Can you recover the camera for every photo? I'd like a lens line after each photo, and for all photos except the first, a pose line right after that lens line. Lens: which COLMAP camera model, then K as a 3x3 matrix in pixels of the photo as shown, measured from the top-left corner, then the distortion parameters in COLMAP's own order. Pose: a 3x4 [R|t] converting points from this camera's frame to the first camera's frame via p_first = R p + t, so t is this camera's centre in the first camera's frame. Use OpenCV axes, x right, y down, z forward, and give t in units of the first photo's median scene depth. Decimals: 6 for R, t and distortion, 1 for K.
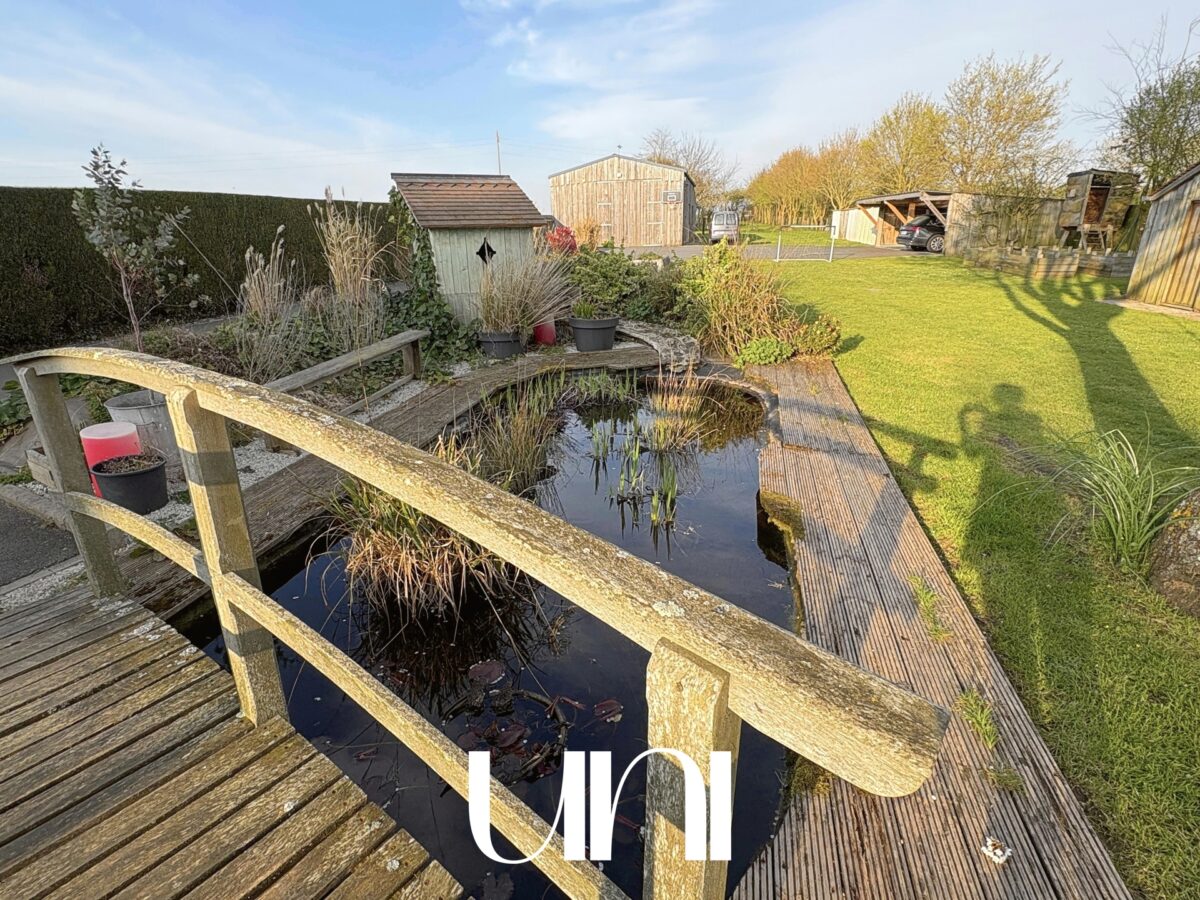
lens RADIAL K [[616.3, 0, 600.0], [0, 616.3, 450.0], [0, 0, 1]] dist [0.002226, -0.000600]
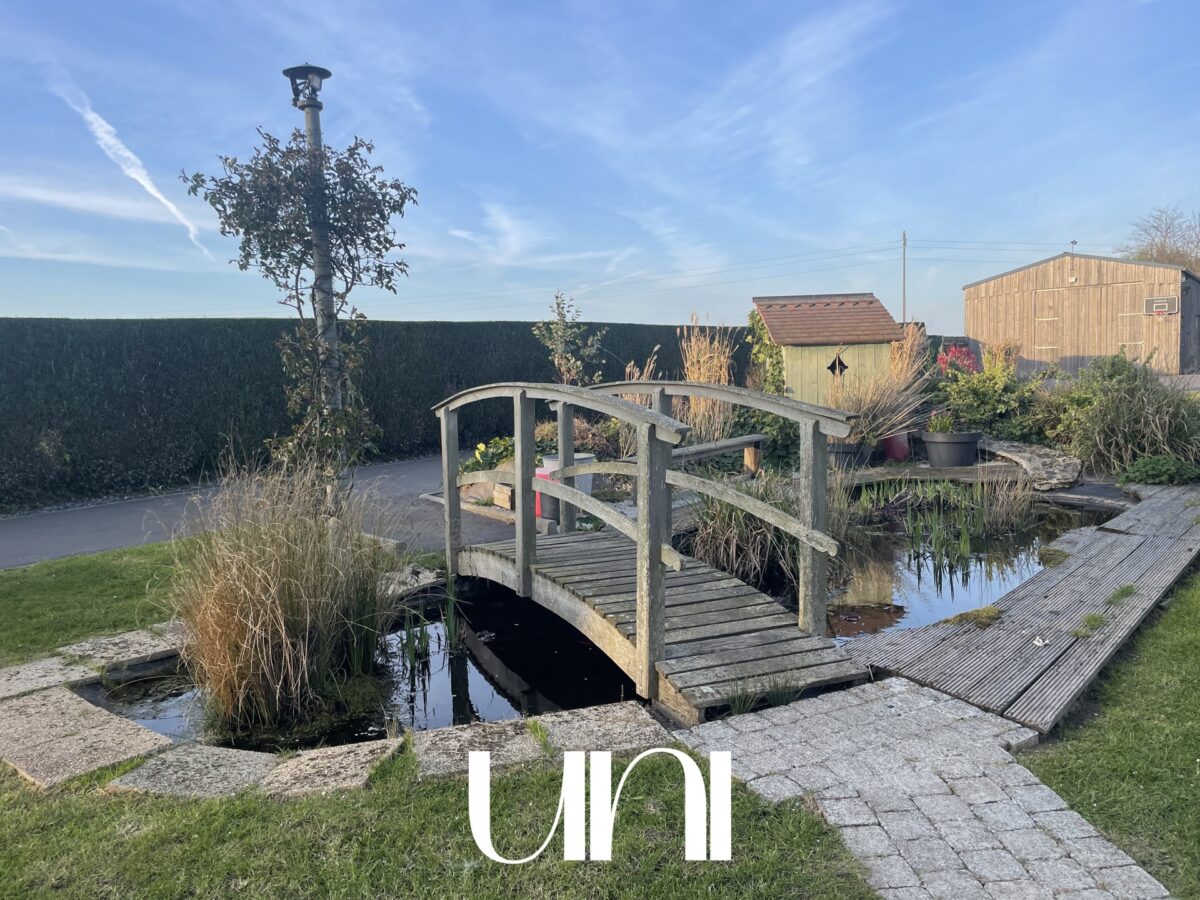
lens RADIAL K [[891.1, 0, 605.1], [0, 891.1, 442.7], [0, 0, 1]] dist [0.112029, -0.149259]
pose [[0.893486, 0.027963, -0.448220, 0.131905], [-0.139530, 0.965951, -0.217876, 0.163967], [0.426866, 0.257209, 0.866965, -0.380753]]
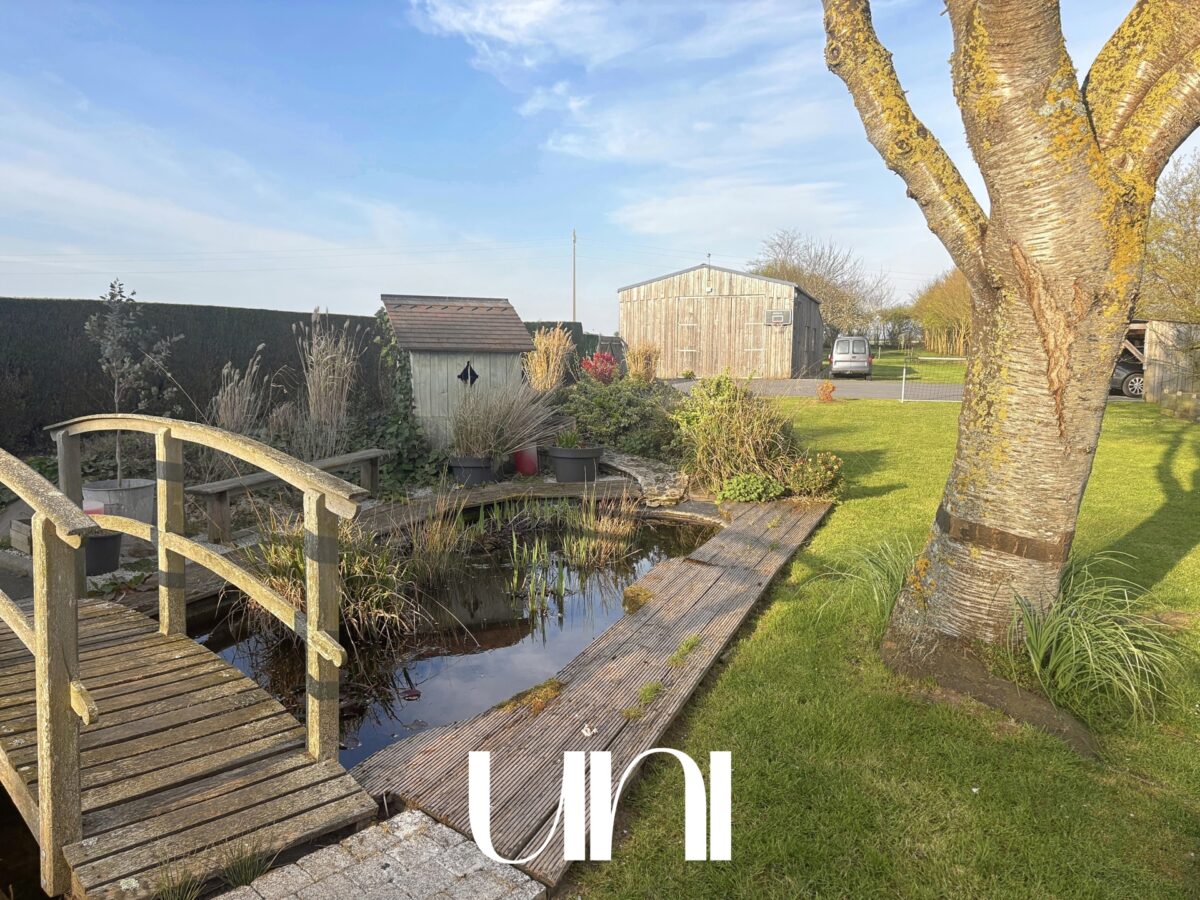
lens RADIAL K [[895.5, 0, 594.8], [0, 895.5, 452.3], [0, 0, 1]] dist [0.081991, -0.099244]
pose [[0.991887, 0.040591, -0.120469, 0.177526], [-0.067475, 0.971249, -0.228305, 0.093898], [0.107738, 0.234581, 0.966108, -0.279251]]
